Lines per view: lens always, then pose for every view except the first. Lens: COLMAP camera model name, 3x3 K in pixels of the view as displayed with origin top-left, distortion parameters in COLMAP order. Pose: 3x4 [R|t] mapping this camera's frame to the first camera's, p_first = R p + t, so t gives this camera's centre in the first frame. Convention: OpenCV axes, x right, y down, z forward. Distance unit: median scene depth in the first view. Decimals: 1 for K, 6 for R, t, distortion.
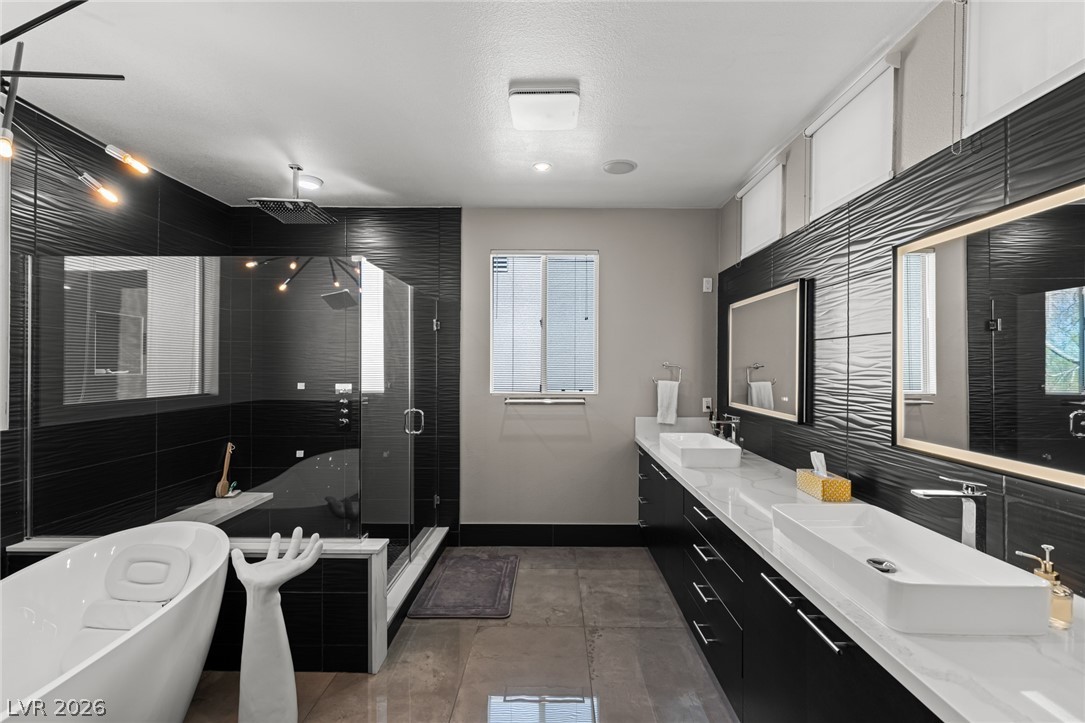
lens RADIAL K [[486.3, 0, 548.8], [0, 486.3, 365.4], [0, 0, 1]] dist [0.001683, 0.000014]
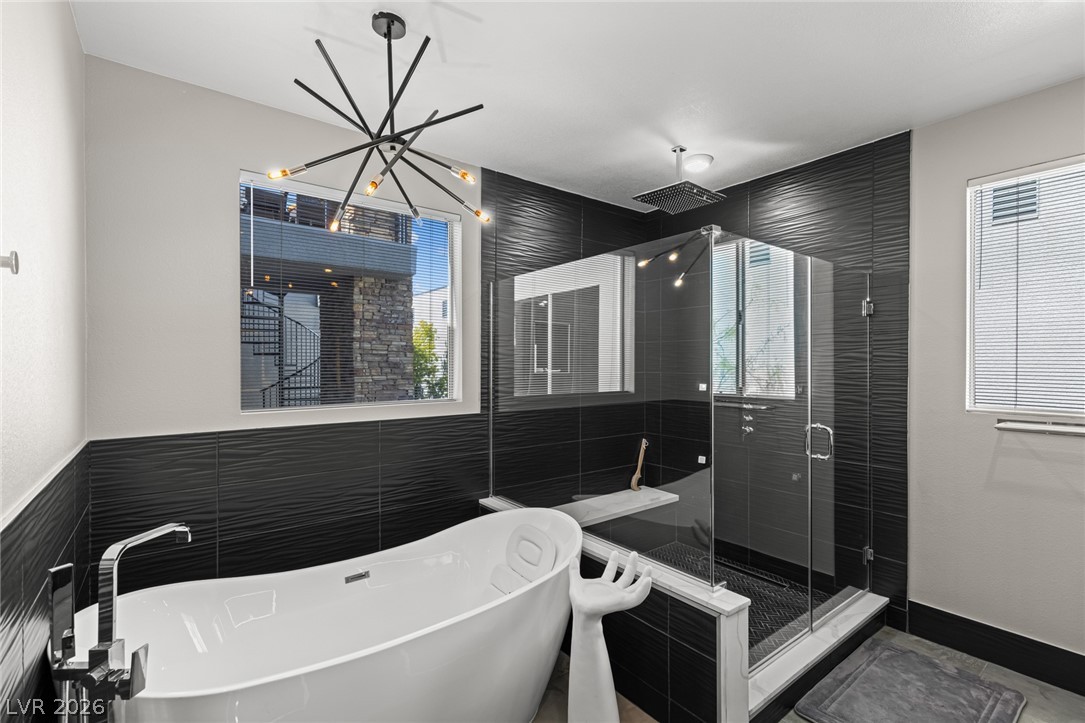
lens RADIAL K [[486.3, 0, 548.8], [0, 486.3, 365.4], [0, 0, 1]] dist [0.001683, 0.000014]
pose [[0.618480, 0.000070, -0.785800, 0.042949], [0.000701, 1.000000, 0.000642, -0.000207], [0.785800, -0.000948, 0.618480, 0.204919]]
